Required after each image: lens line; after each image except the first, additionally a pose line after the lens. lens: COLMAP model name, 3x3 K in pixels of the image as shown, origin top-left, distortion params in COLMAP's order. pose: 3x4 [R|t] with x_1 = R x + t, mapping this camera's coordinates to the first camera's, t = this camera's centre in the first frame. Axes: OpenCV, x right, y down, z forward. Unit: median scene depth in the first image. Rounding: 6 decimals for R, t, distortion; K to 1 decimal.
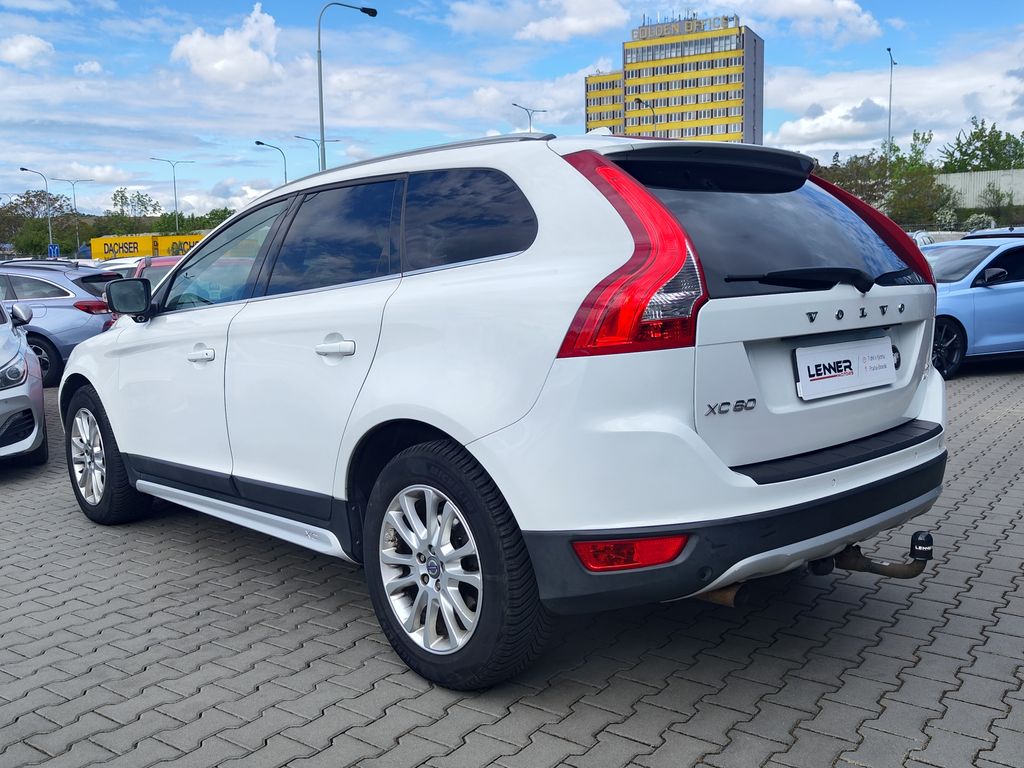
lens RADIAL K [[943.9, 0, 508.0], [0, 943.9, 393.9], [0, 0, 1]] dist [0.008877, -0.000638]
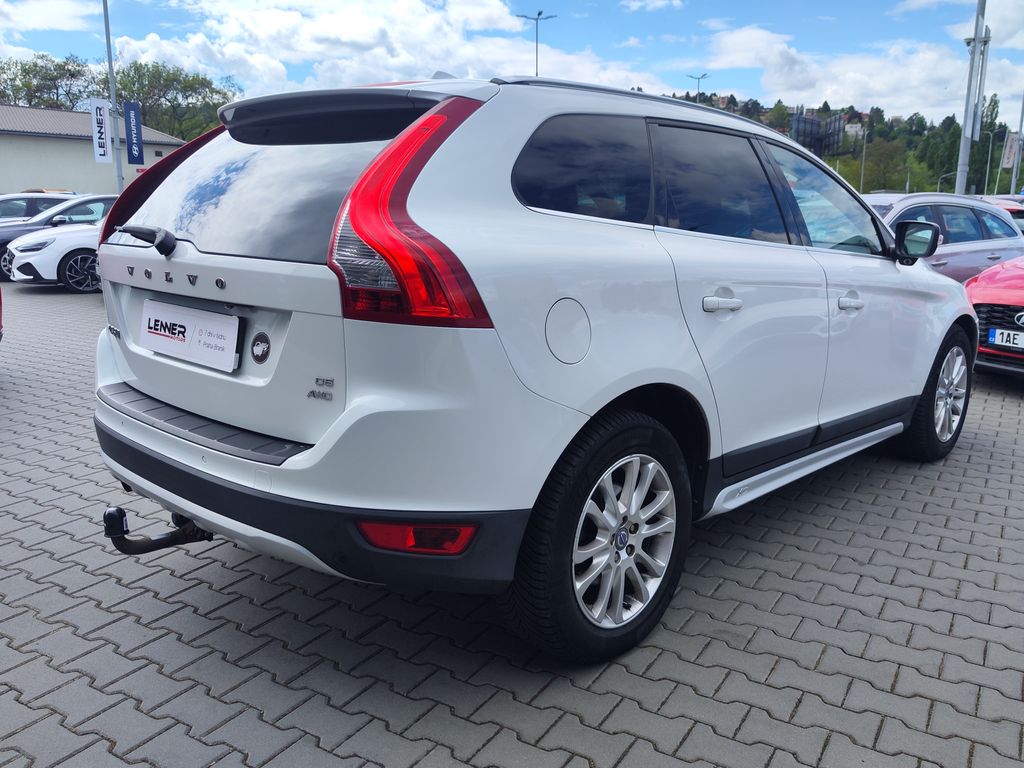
lens RADIAL K [[850.0, 0, 512.0], [0, 850.0, 384.0], [0, 0, 1]] dist [0.010878, 0.003094]
pose [[0.085165, 0.231517, -0.969096, 1.273179], [-0.145208, 0.965129, 0.217808, -0.221309], [0.985729, 0.122171, 0.115813, 1.271621]]
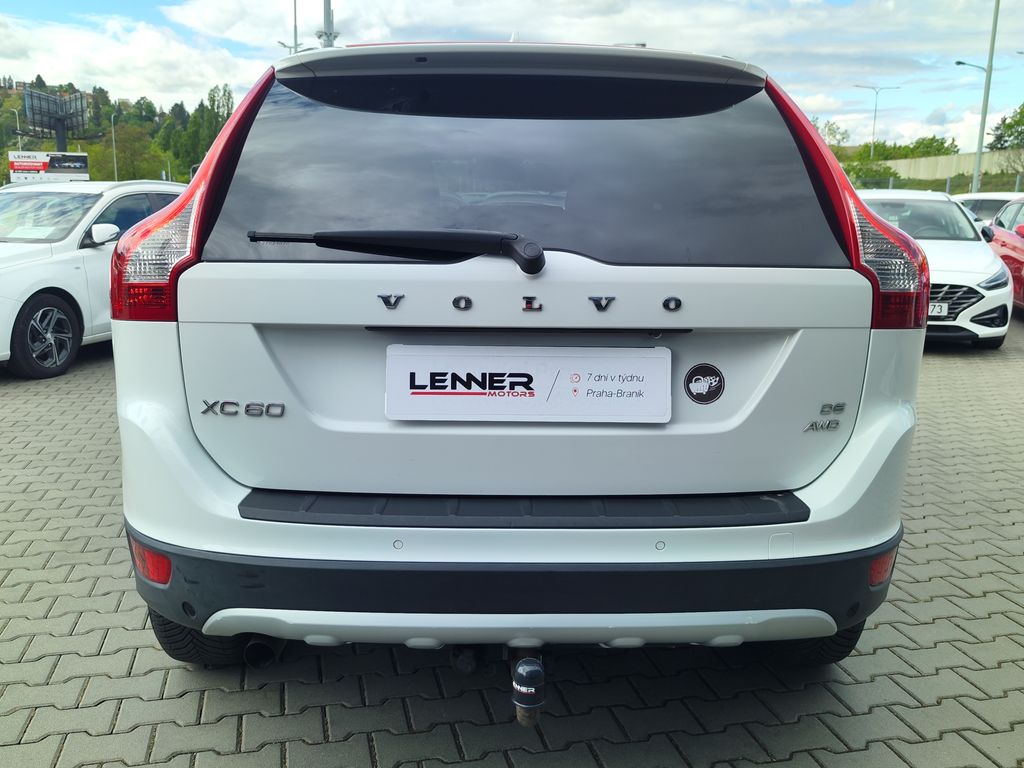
lens RADIAL K [[943.9, 0, 508.0], [0, 943.9, 393.9], [0, 0, 1]] dist [0.008877, -0.000638]
pose [[0.762028, 0.160545, -0.627326, 0.785240], [-0.115633, 0.986944, 0.112115, -0.096674], [0.637136, -0.012895, 0.770644, 0.504058]]
